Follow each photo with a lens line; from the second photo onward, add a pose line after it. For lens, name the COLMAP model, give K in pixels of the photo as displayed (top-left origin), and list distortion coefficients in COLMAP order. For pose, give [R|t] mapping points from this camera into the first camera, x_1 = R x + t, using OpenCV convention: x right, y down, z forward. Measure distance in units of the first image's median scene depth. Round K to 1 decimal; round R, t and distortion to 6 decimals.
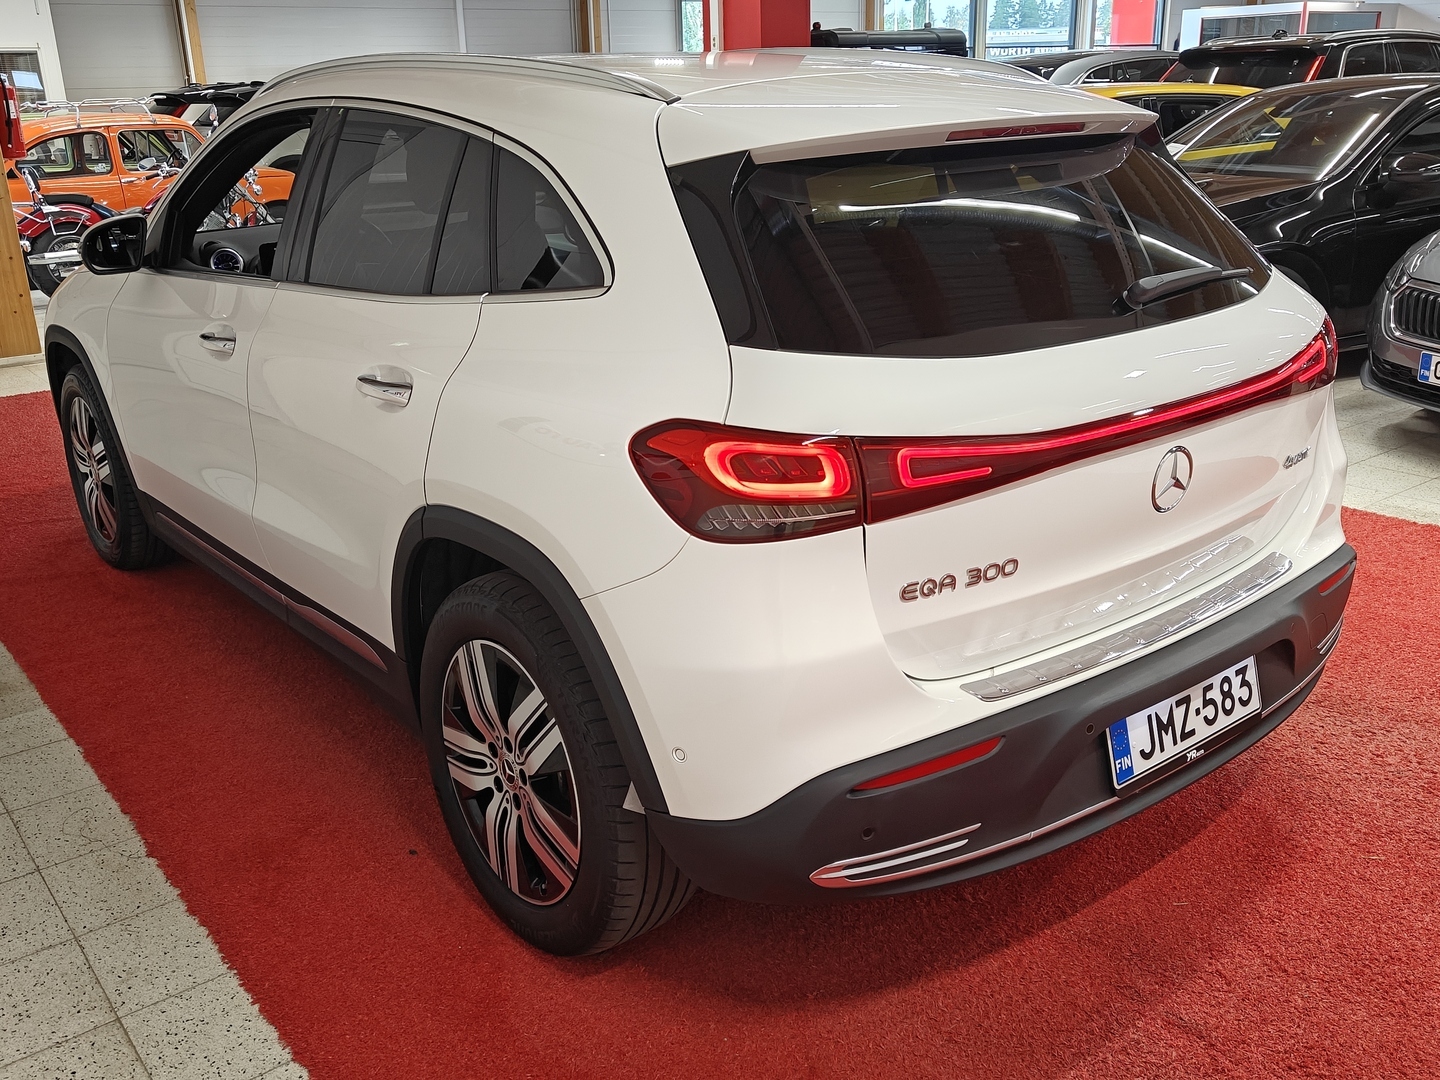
lens RADIAL K [[1302.8, 0, 727.2], [0, 1302.8, 531.1], [0, 0, 1]] dist [0.026484, -0.052214]
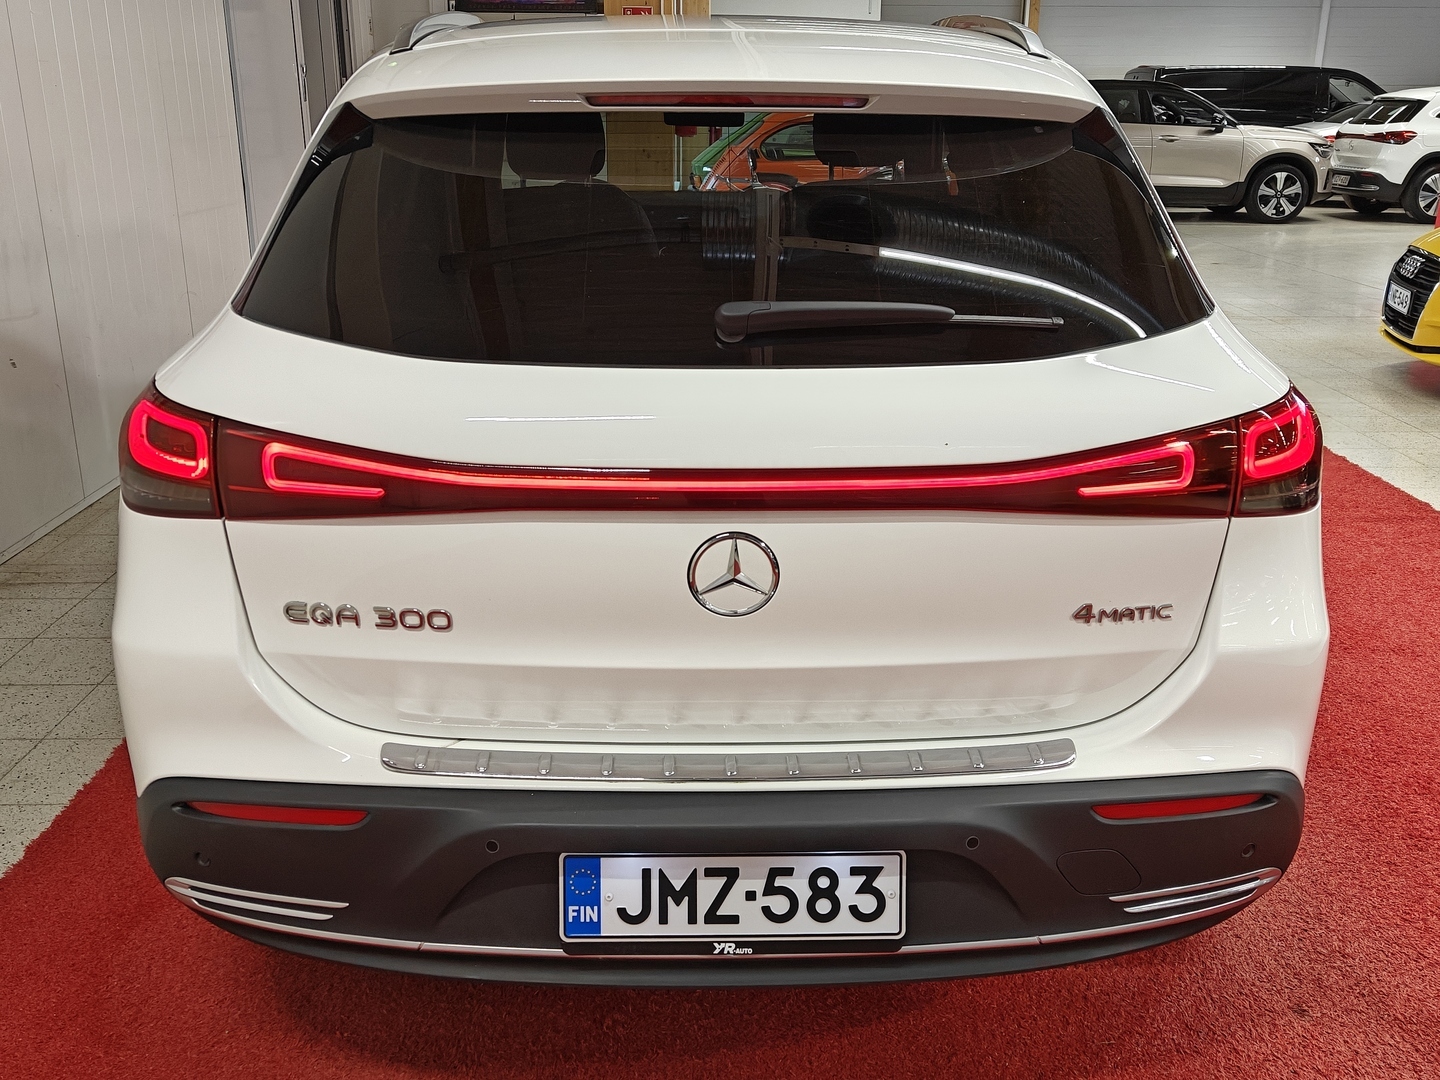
lens RADIAL K [[1302.8, 0, 716.7], [0, 1302.8, 535.1], [0, 0, 1]] dist [0.026484, -0.052214]
pose [[0.793950, 0.217178, -0.567871, 0.775059], [-0.217455, 0.973675, 0.068347, -0.113719], [0.567765, 0.069222, 0.820275, 0.402980]]
